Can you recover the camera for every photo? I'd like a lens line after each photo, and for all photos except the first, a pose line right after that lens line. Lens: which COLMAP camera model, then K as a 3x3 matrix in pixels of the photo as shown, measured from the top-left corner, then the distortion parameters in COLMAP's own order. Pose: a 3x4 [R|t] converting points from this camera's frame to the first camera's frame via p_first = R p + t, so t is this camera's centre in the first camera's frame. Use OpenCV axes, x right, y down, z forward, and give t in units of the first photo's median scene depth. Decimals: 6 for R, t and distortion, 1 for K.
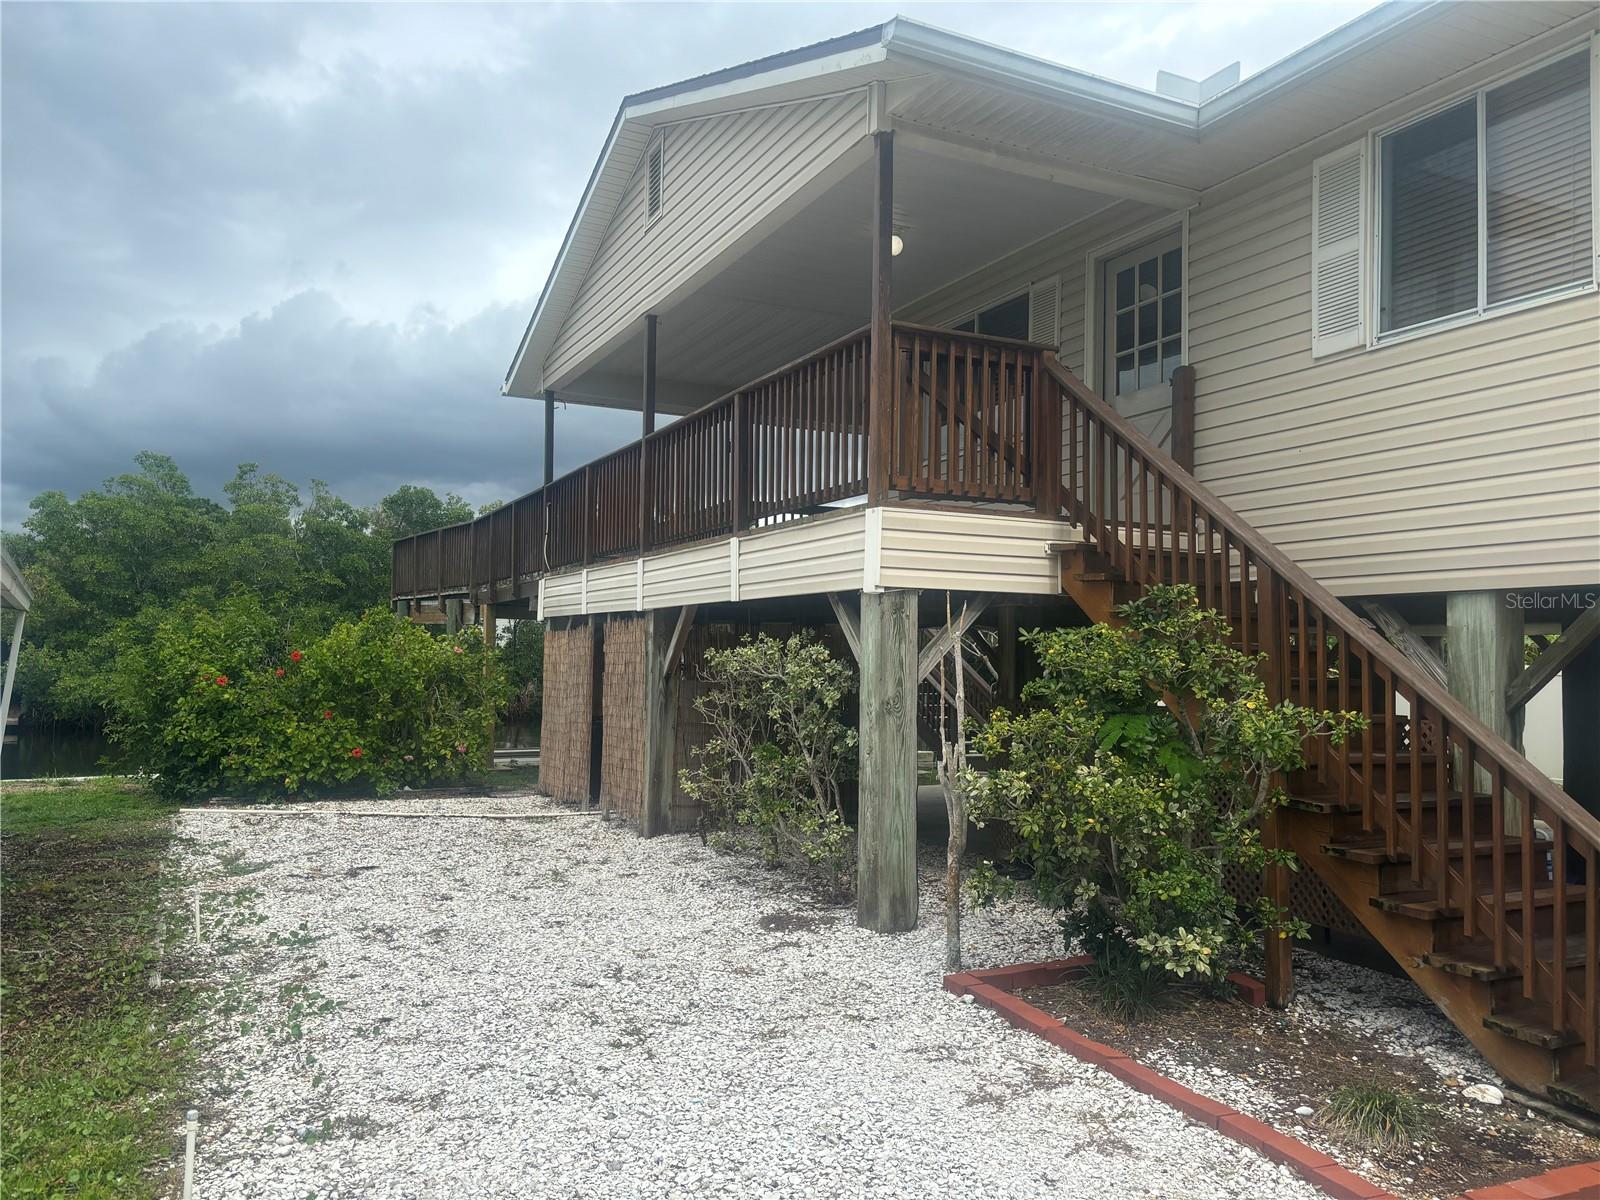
lens RADIAL K [[1199.2, 0, 800.0], [0, 1199.2, 600.0], [0, 0, 1]] dist [0.037773, 0.002436]
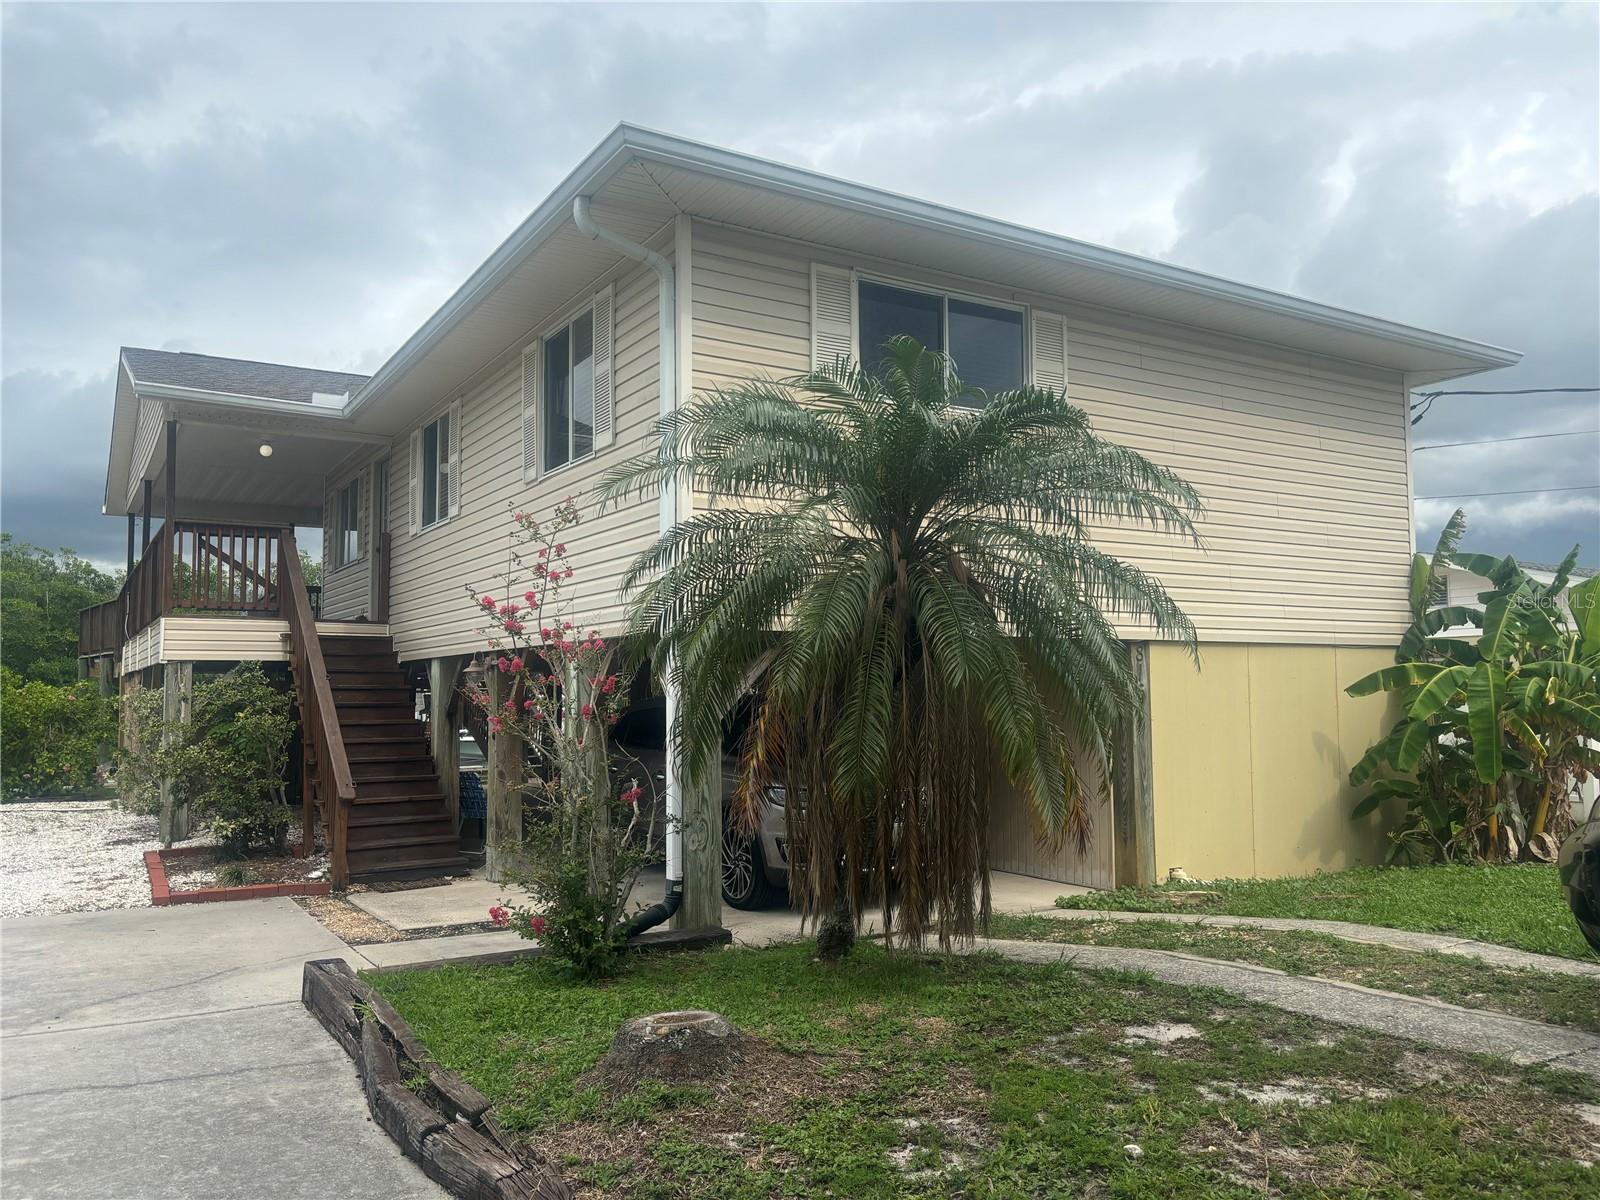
lens RADIAL K [[1199.2, 0, 800.0], [0, 1199.2, 600.0], [0, 0, 1]] dist [0.037773, 0.002436]
pose [[0.996613, -0.009838, 0.081649, 0.593864], [0.012479, 0.999413, -0.031900, -0.020787], [-0.081288, 0.032811, 0.996150, -0.634303]]
